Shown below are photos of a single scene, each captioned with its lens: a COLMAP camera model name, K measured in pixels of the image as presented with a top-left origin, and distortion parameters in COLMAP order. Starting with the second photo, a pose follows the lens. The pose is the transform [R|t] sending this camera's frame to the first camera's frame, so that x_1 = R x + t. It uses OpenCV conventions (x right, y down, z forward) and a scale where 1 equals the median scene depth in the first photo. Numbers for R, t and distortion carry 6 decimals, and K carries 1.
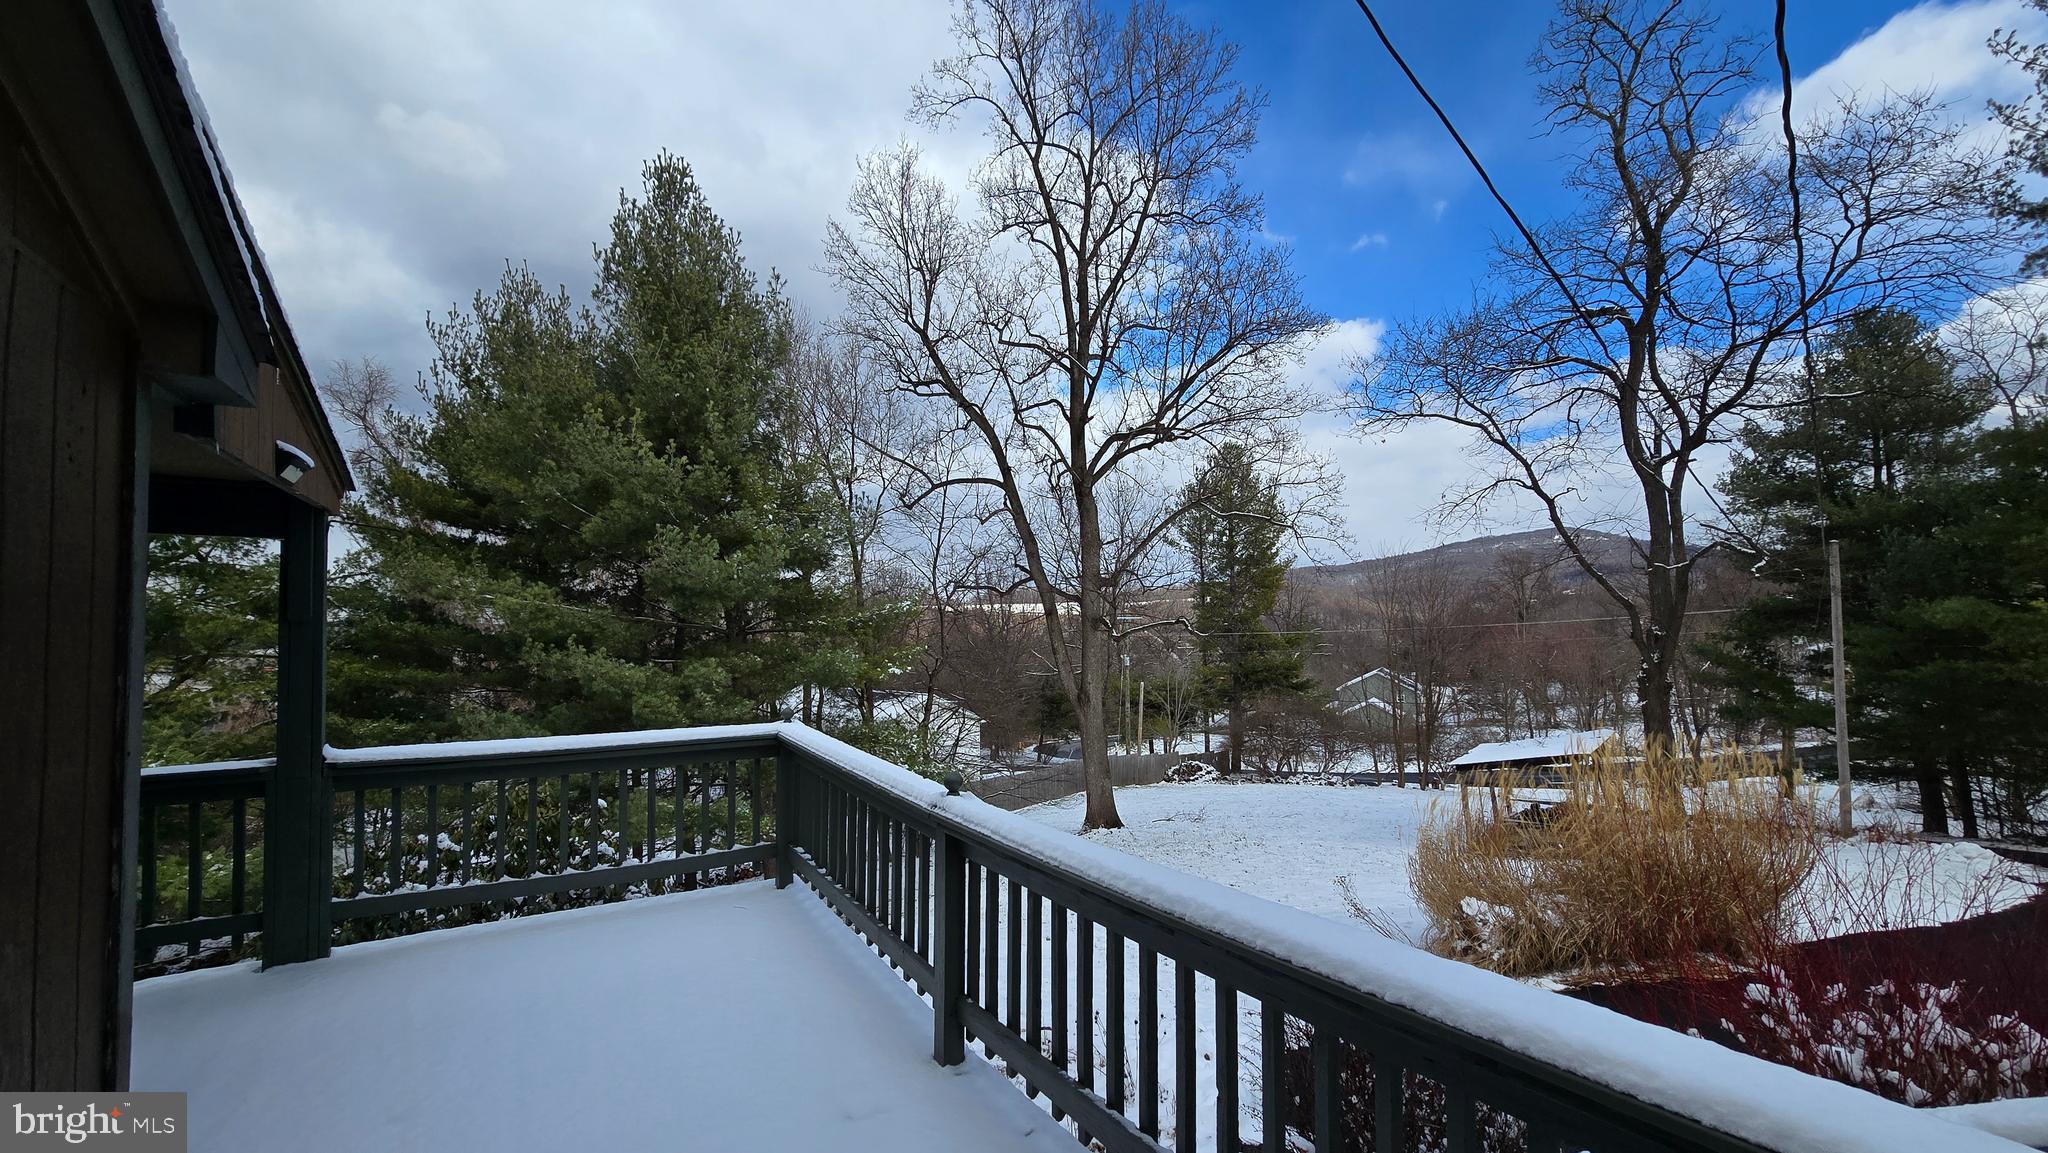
lens RADIAL K [[835.6, 0, 1023.9], [0, 835.6, 589.1], [0, 0, 1]] dist [-0.001029, 0.000127]
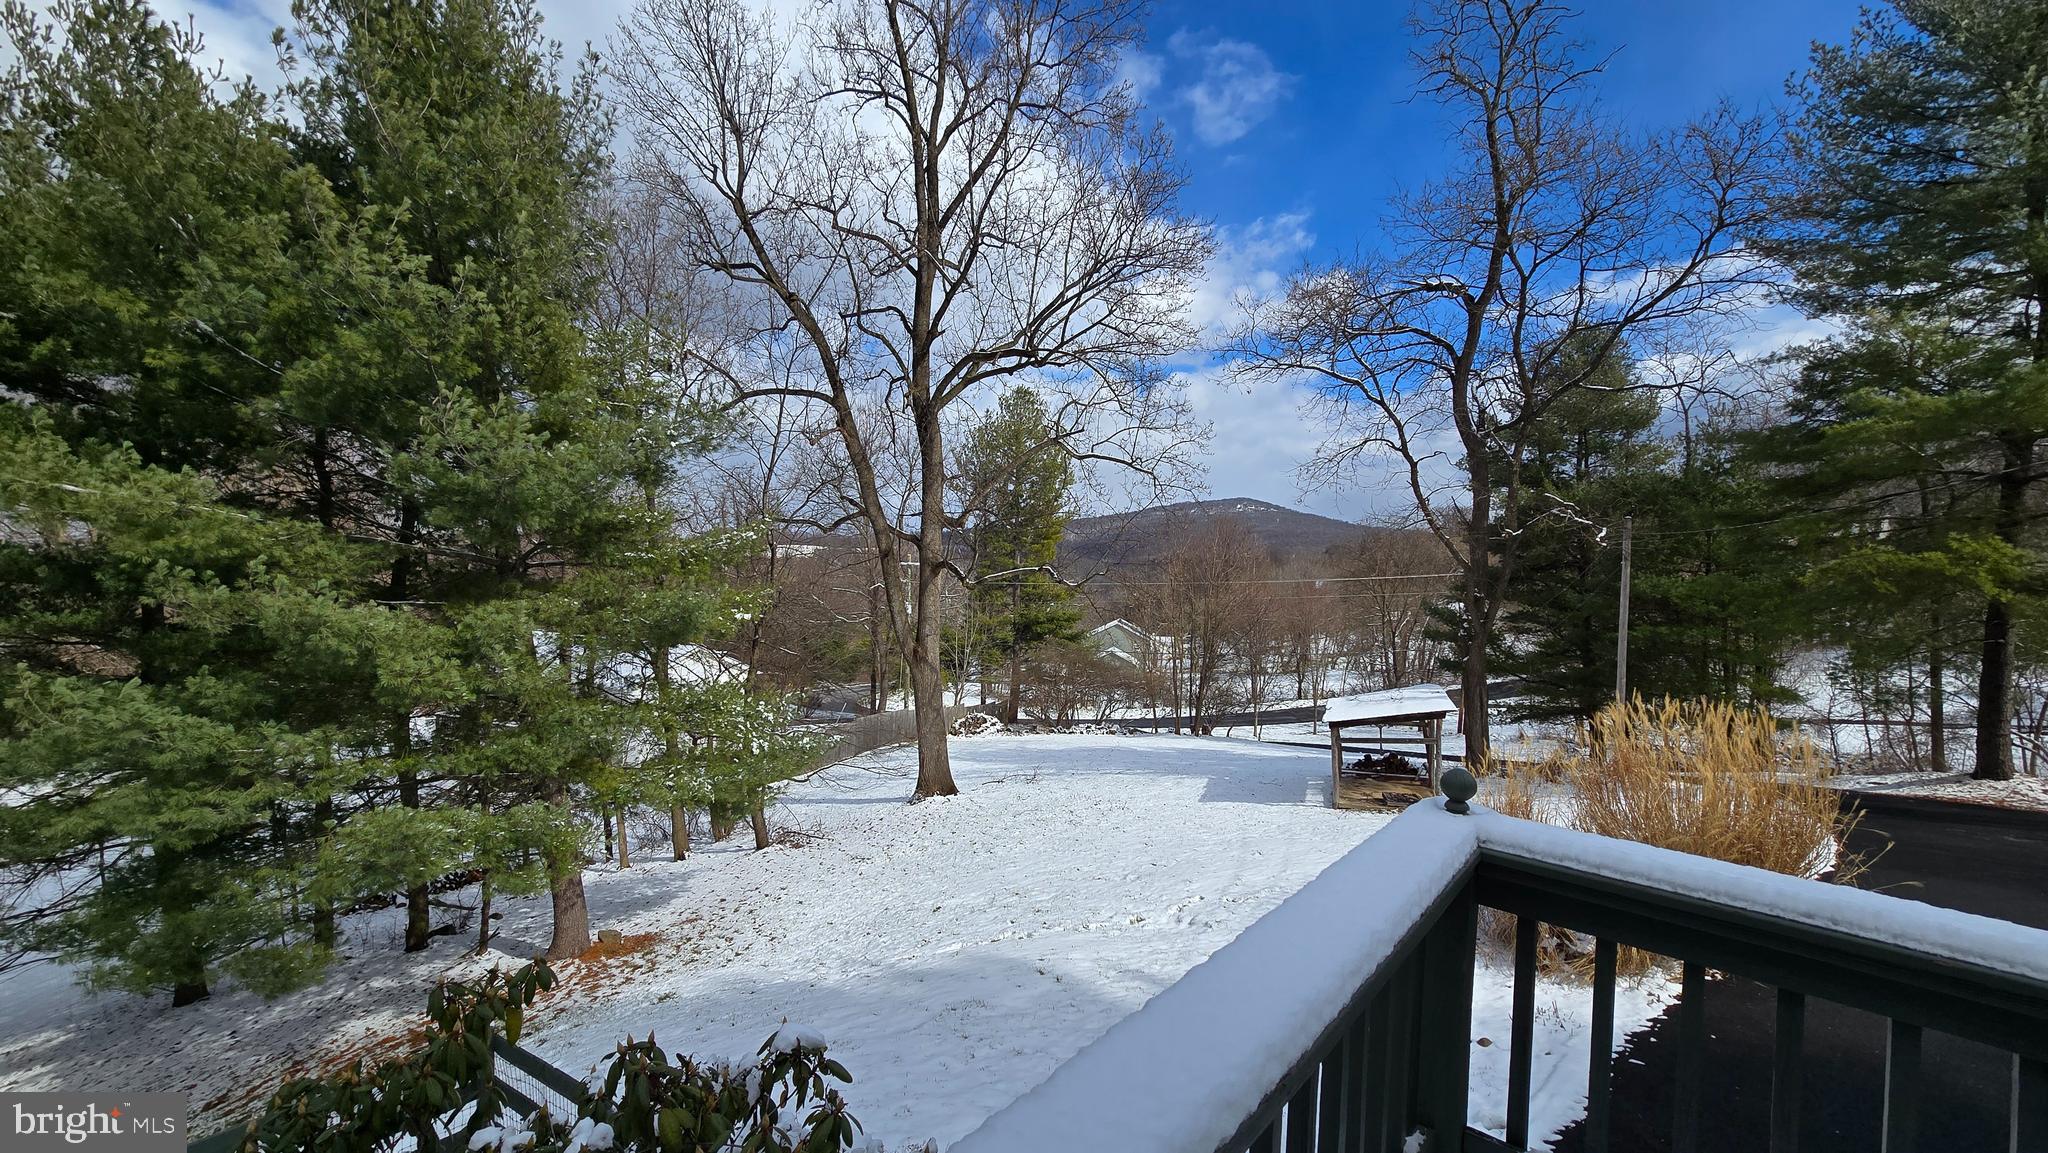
lens RADIAL K [[835.6, 0, 1019.1], [0, 835.6, 589.9], [0, 0, 1]] dist [-0.001029, 0.000127]
pose [[0.950100, 0.027272, 0.310751, -0.106514], [-0.047524, 0.997197, 0.057785, 0.008689], [-0.308304, -0.069670, 0.948733, 0.130933]]
